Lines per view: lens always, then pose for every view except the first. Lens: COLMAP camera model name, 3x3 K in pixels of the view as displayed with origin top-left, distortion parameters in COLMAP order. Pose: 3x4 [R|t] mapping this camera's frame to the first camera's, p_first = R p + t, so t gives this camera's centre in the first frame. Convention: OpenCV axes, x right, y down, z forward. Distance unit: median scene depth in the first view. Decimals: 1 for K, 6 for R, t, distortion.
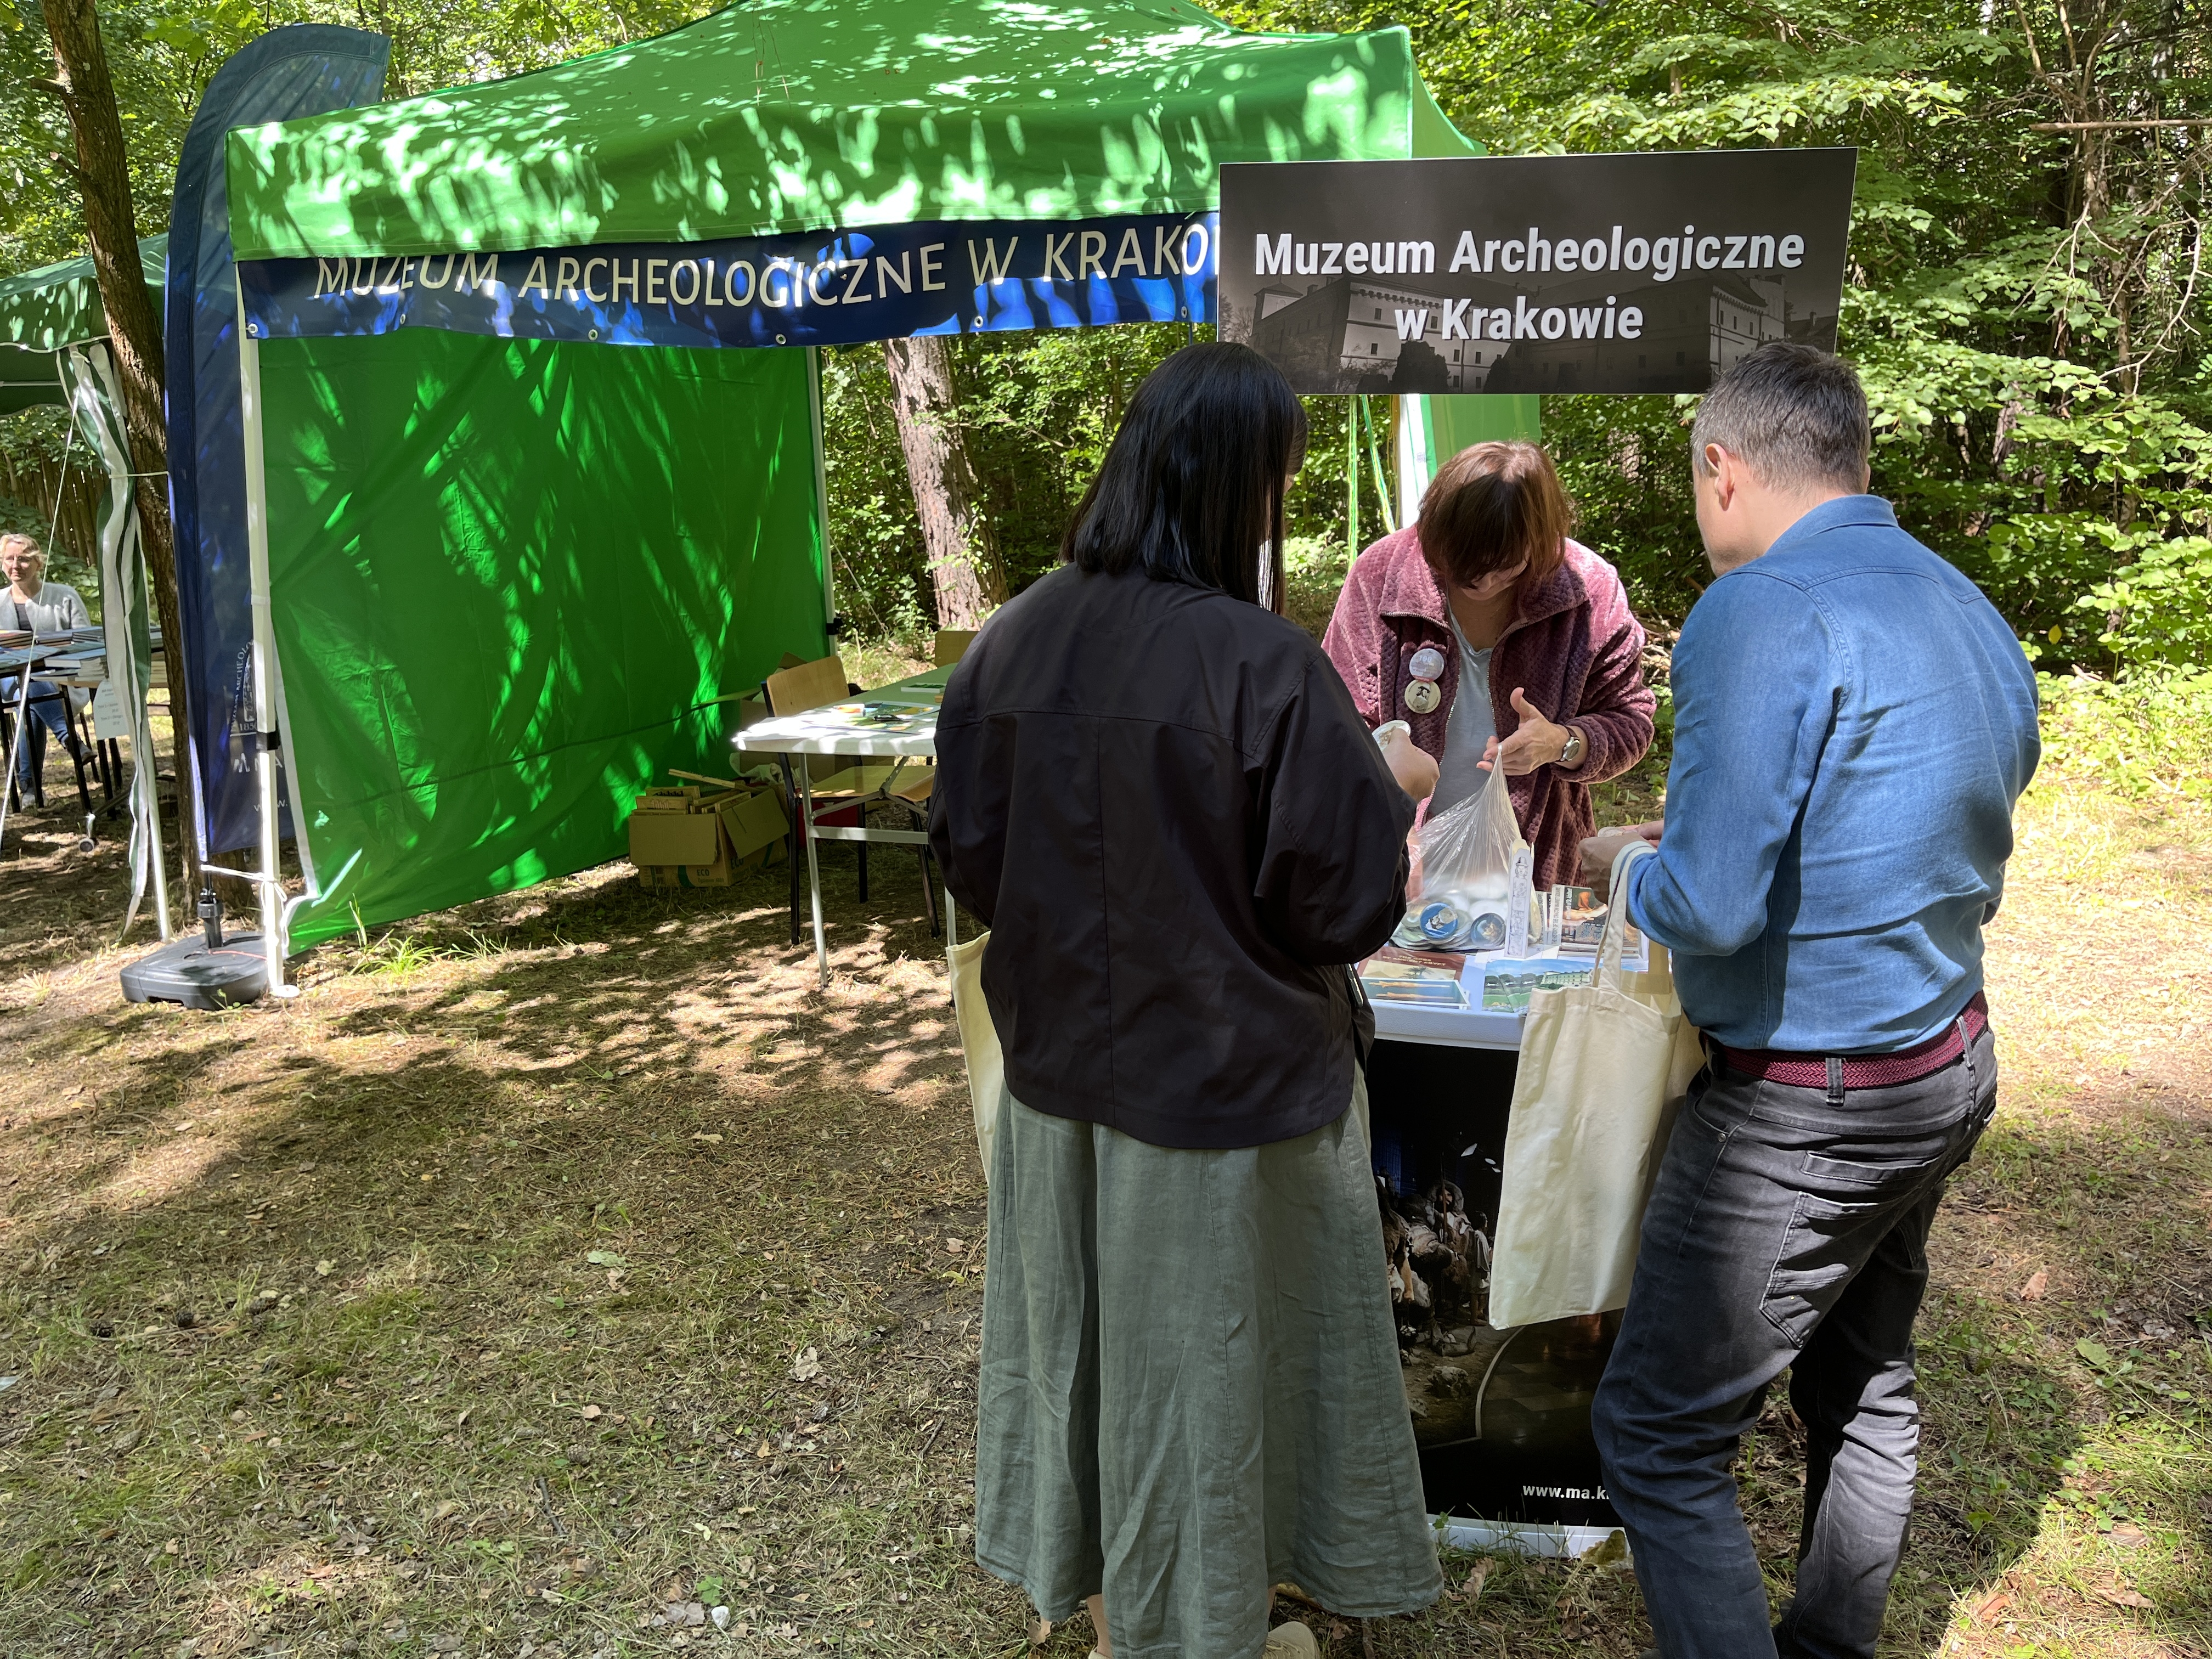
lens RADIAL K [[1683.4, 0, 1089.1], [0, 1683.4, 825.4], [0, 0, 1]] dist [0.060609, -0.087078]
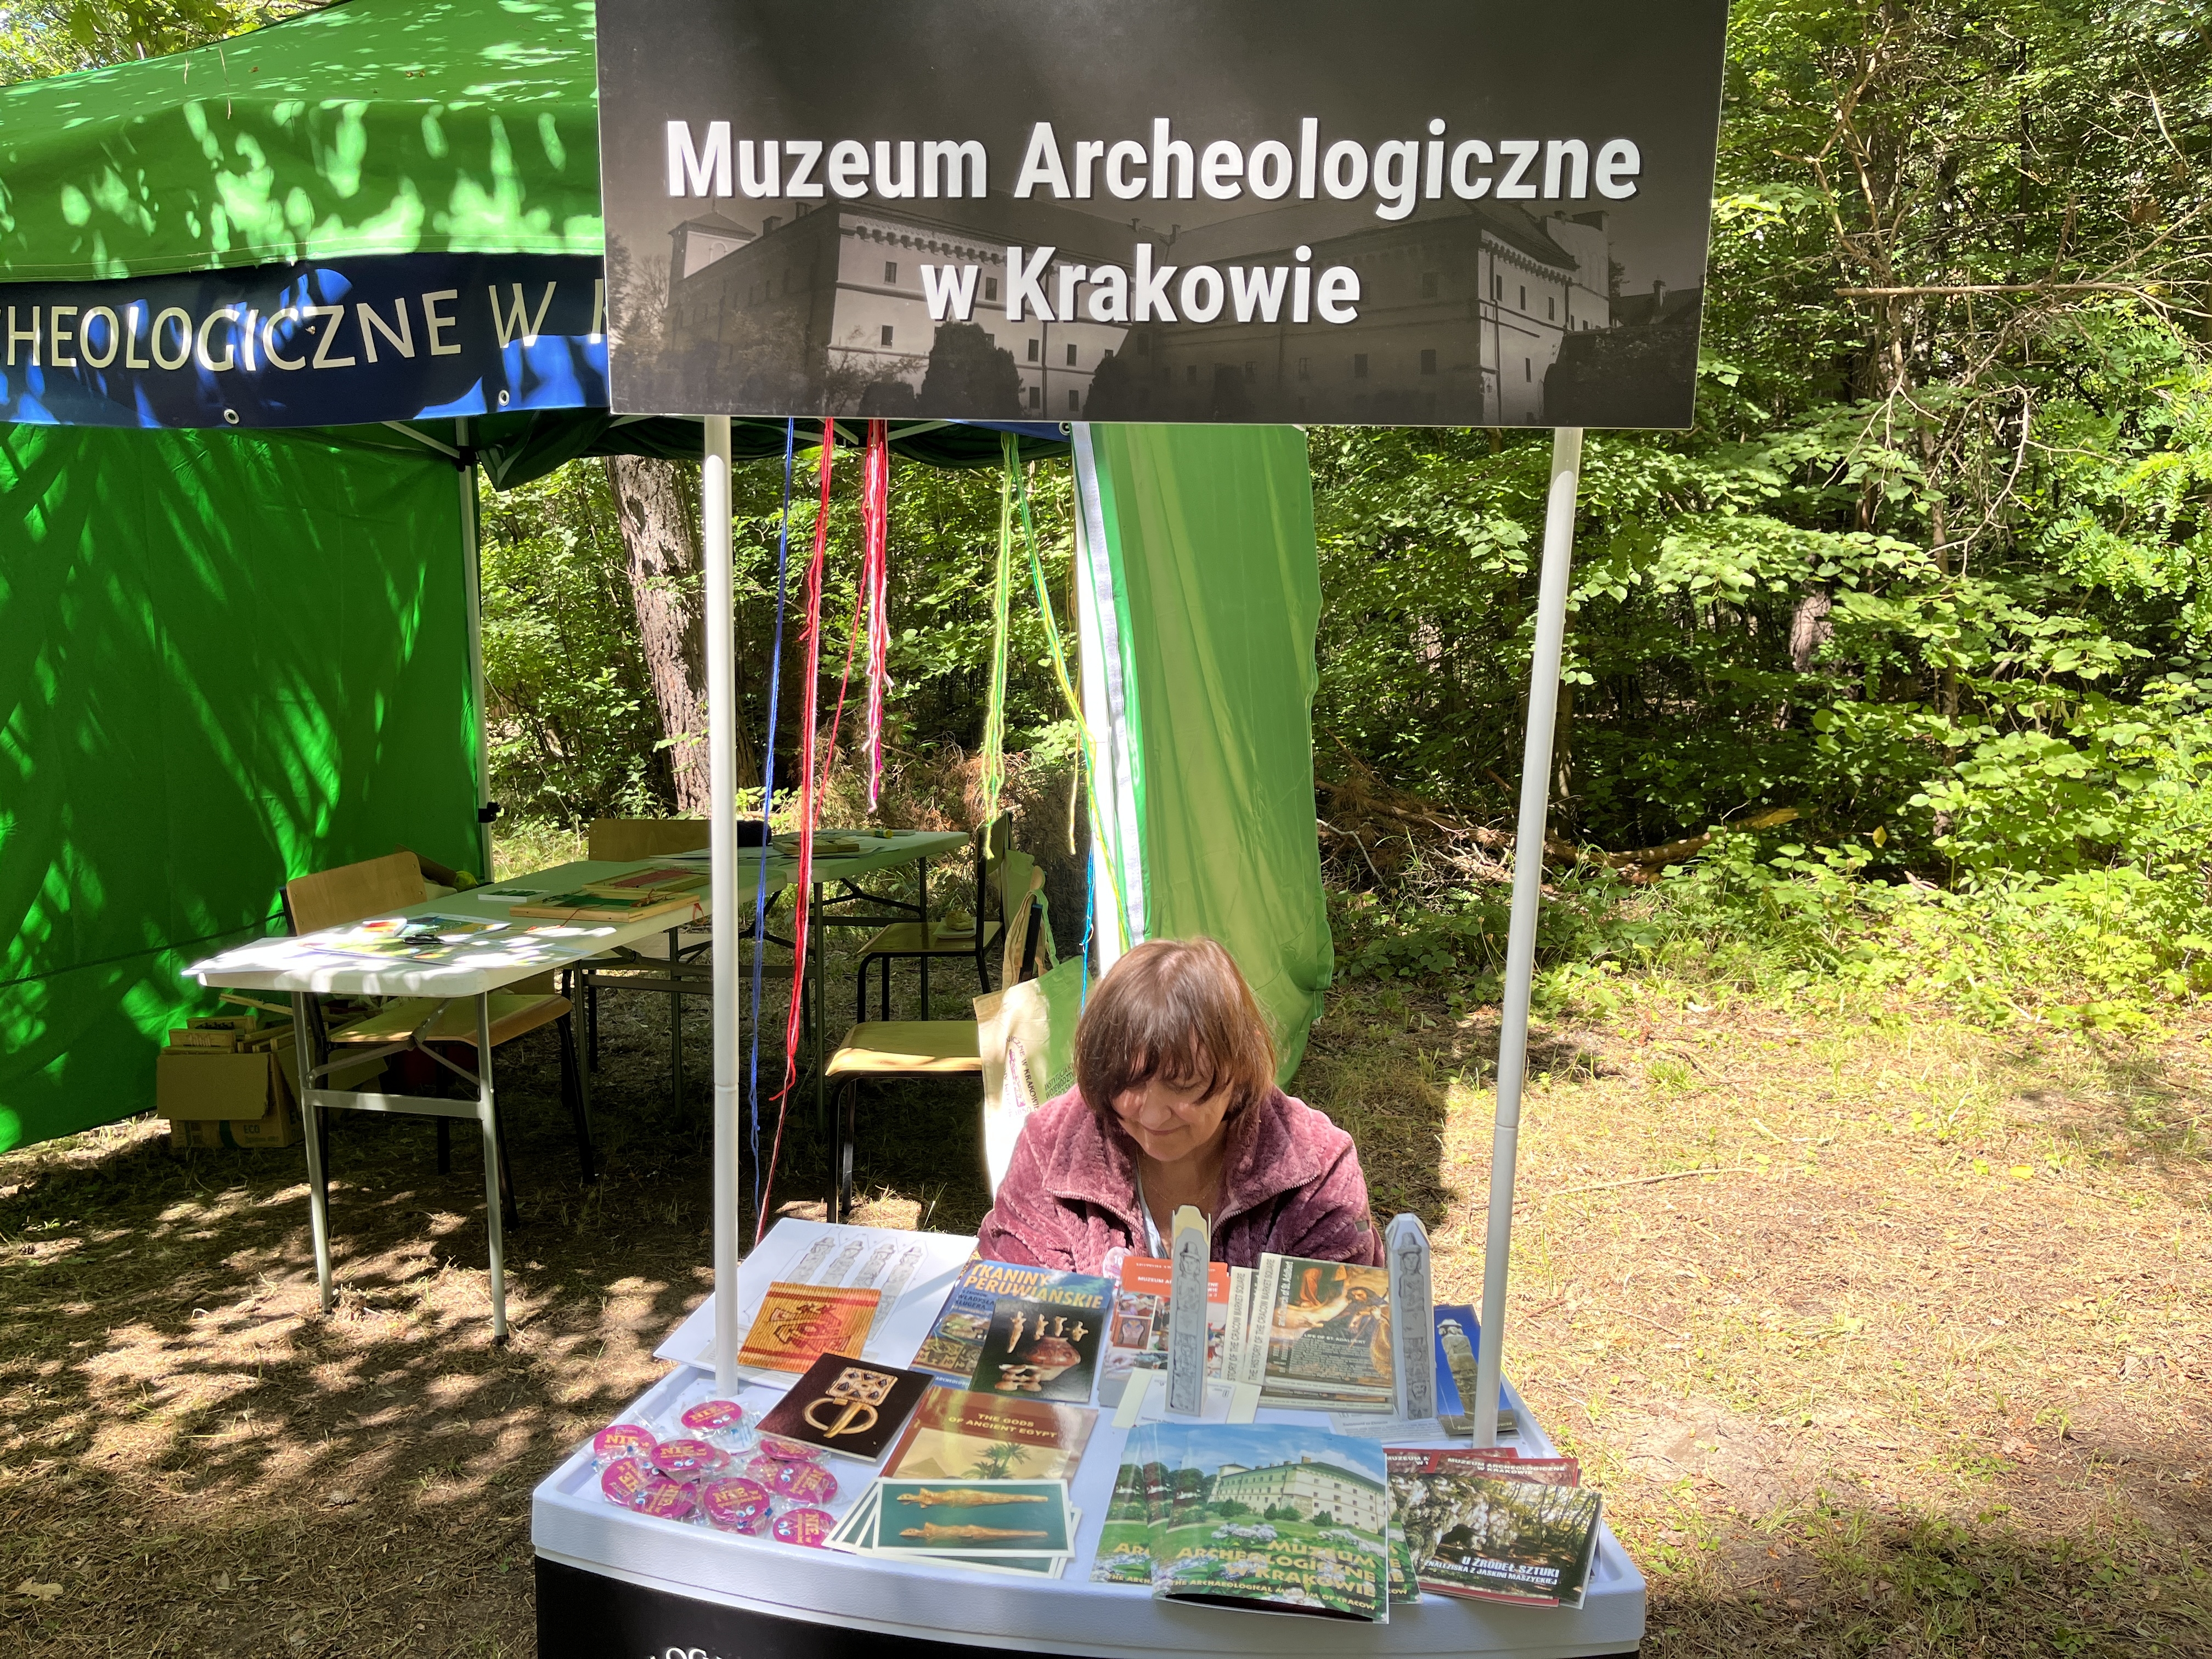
lens RADIAL K [[1683.4, 0, 1071.7], [0, 1683.4, 847.8], [0, 0, 1]] dist [0.060609, -0.087078]
pose [[0.995778, 0.008186, 0.091427, 0.104478], [0.000682, 0.995328, -0.096549, -0.037113], [-0.091790, 0.096204, 0.991120, 0.272823]]
